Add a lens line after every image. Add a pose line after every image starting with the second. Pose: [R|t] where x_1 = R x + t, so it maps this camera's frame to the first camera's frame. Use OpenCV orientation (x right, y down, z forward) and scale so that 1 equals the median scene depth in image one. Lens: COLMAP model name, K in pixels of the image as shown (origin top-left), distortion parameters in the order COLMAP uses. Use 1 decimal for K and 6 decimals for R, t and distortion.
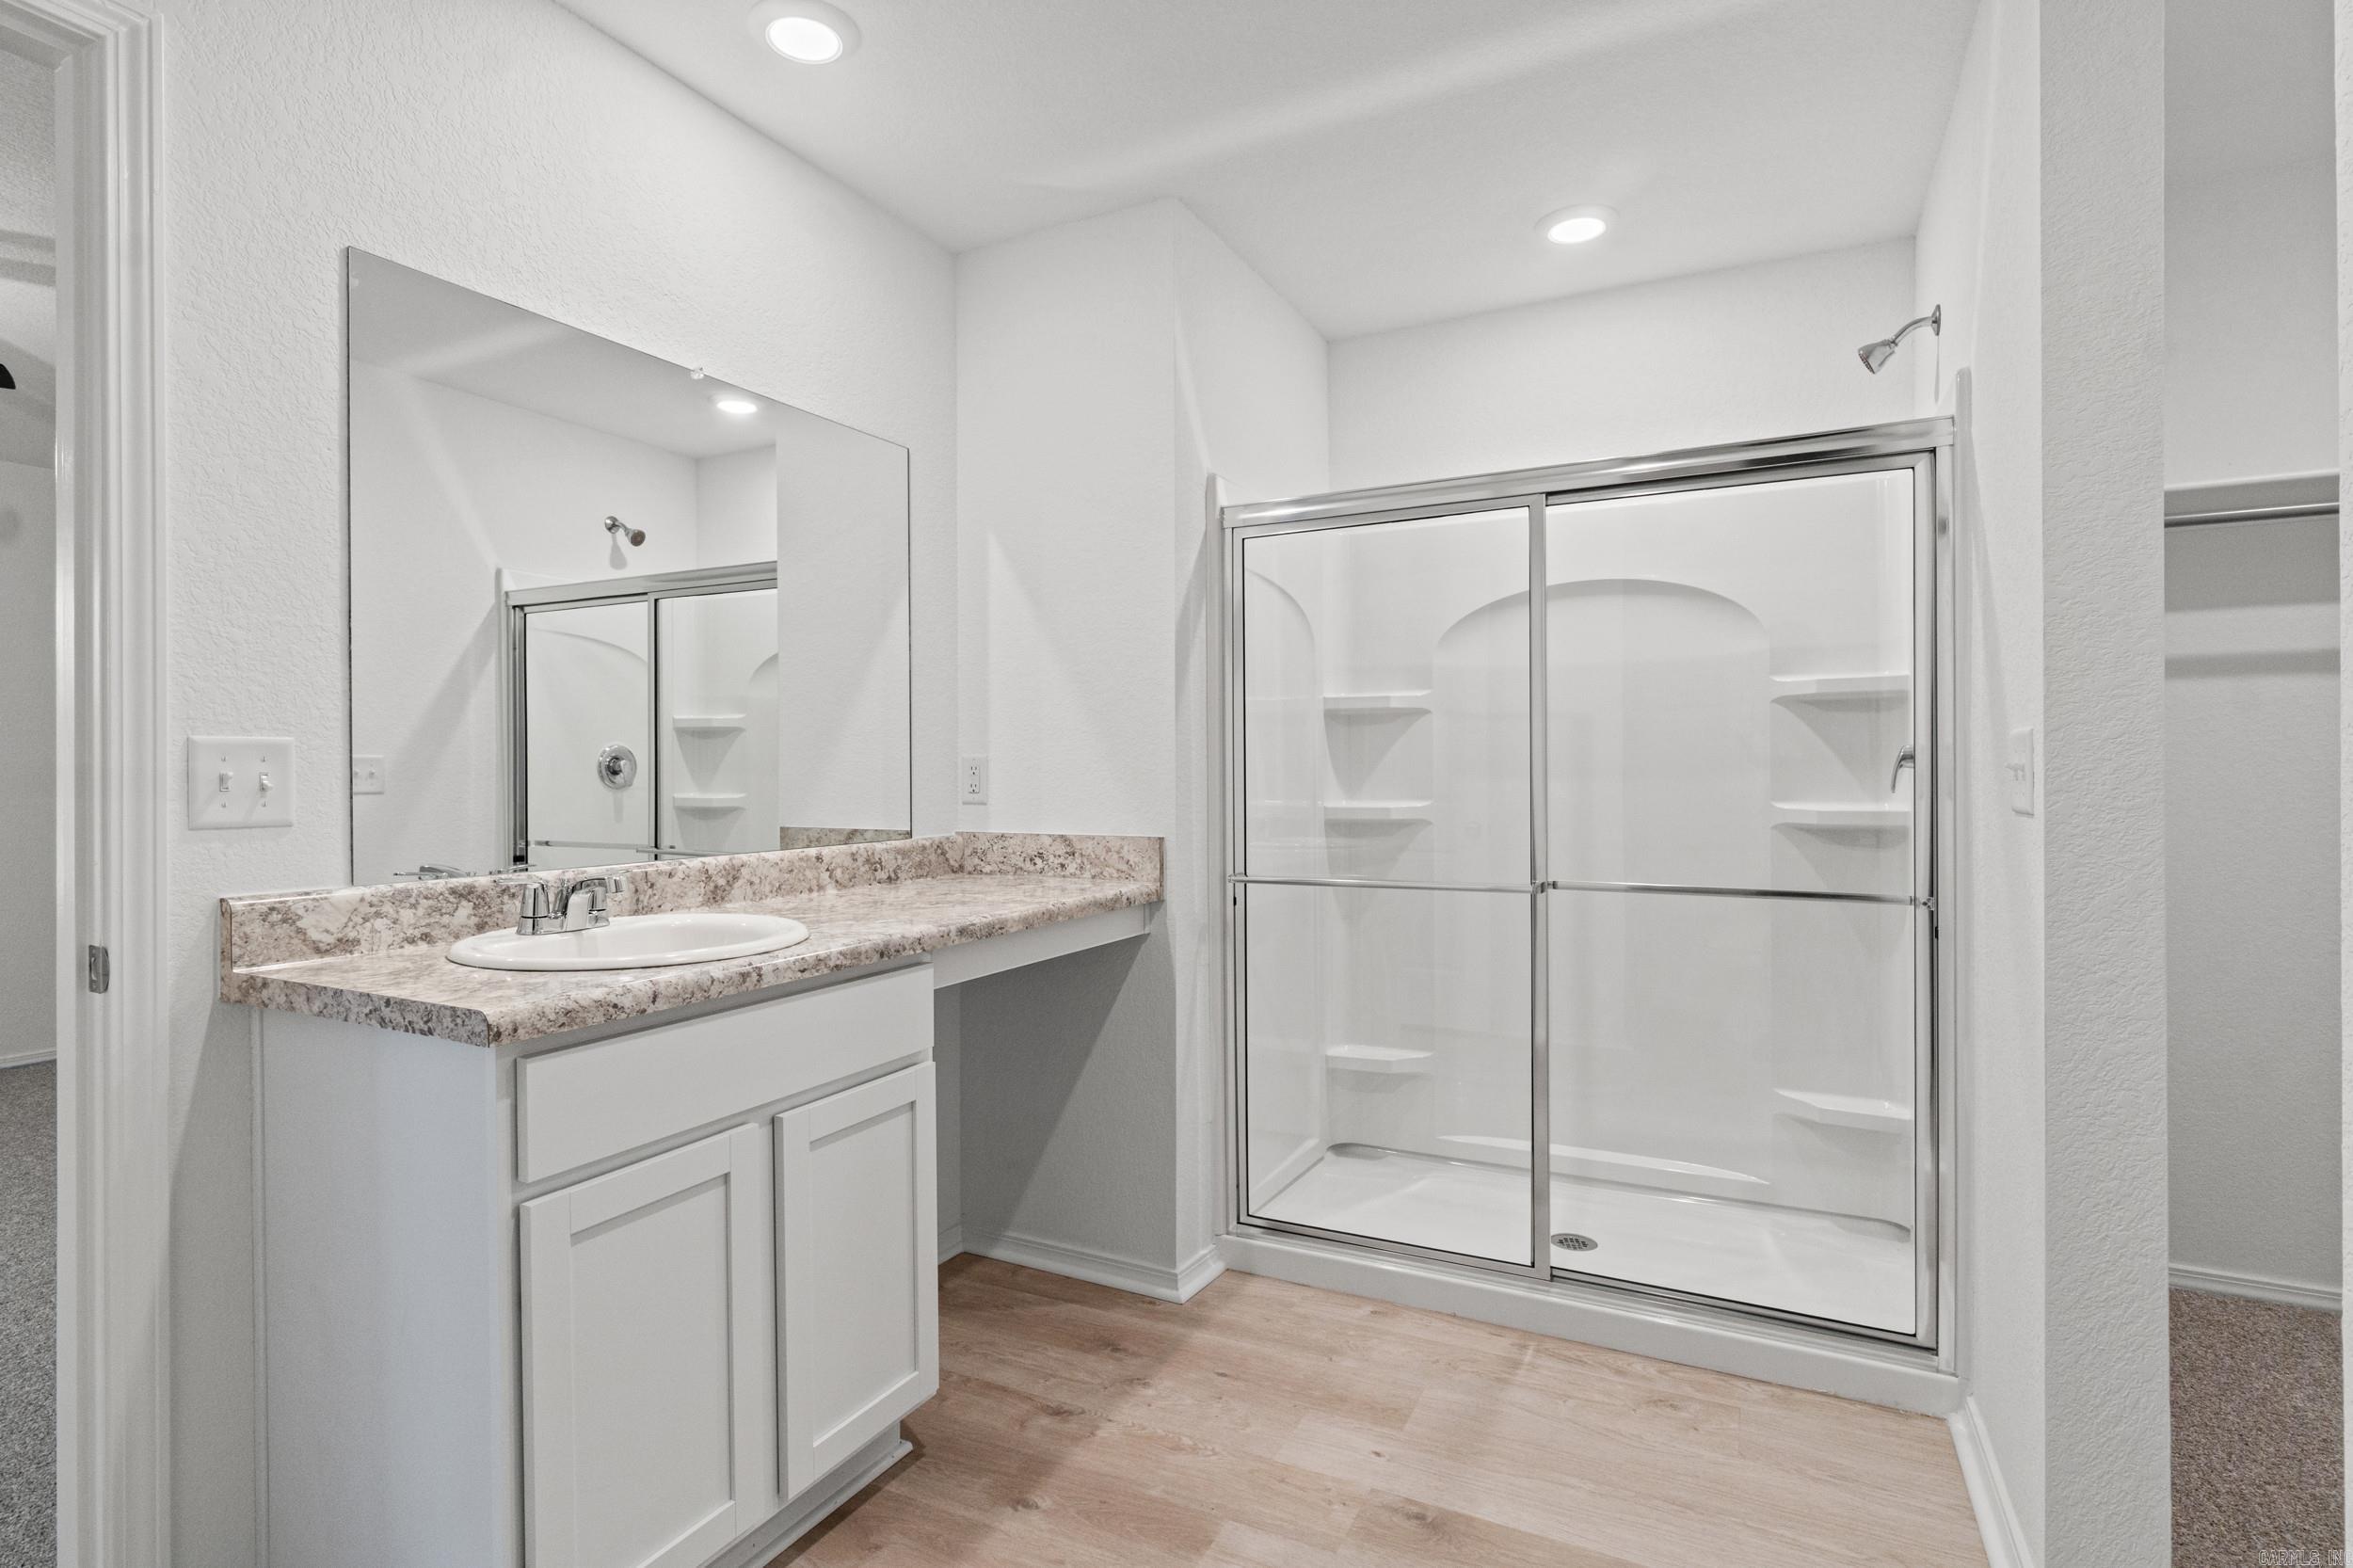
lens RADIAL K [[1169.8, 0, 1159.1], [0, 1169.8, 768.5], [0, 0, 1]] dist [-0.009682, 0.001664]
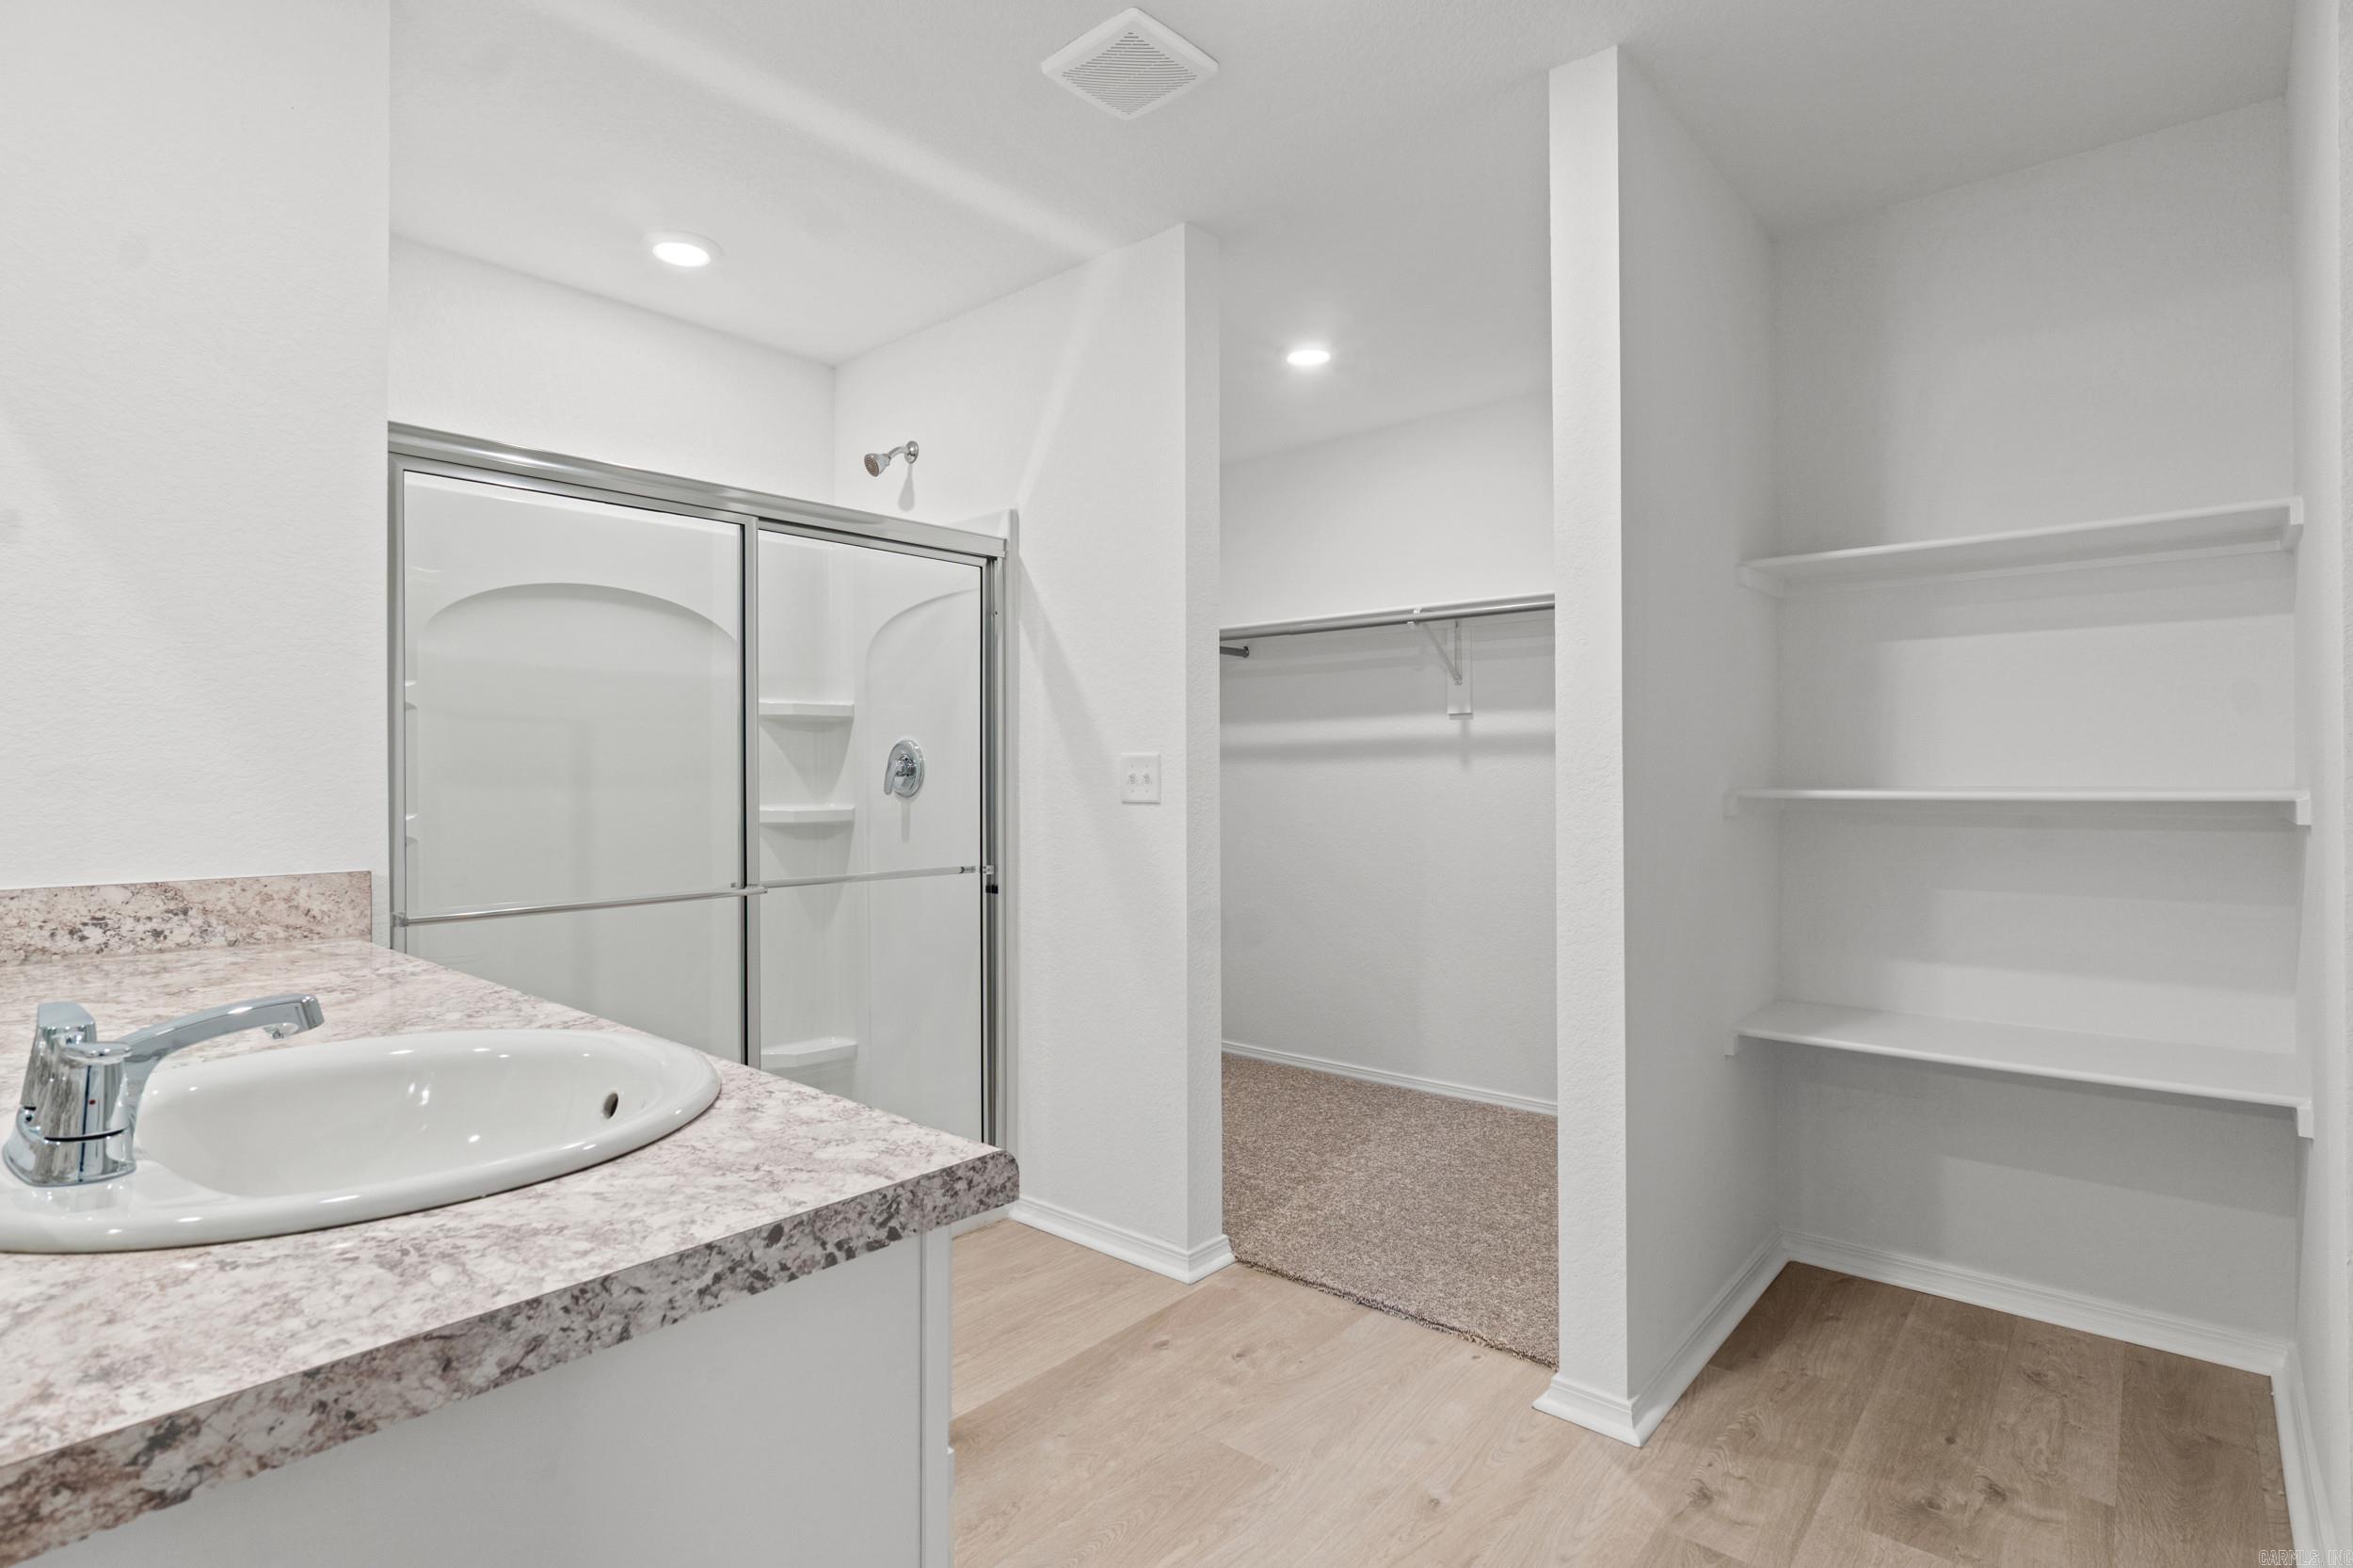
lens RADIAL K [[1169.8, 0, 1159.1], [0, 1169.8, 768.5], [0, 0, 1]] dist [-0.009682, 0.001664]
pose [[0.231714, 0.009202, 0.972740, -0.566392], [-0.002215, 0.999958, -0.008932, 0.001832], [-0.972781, -0.000084, 0.231724, 0.365898]]
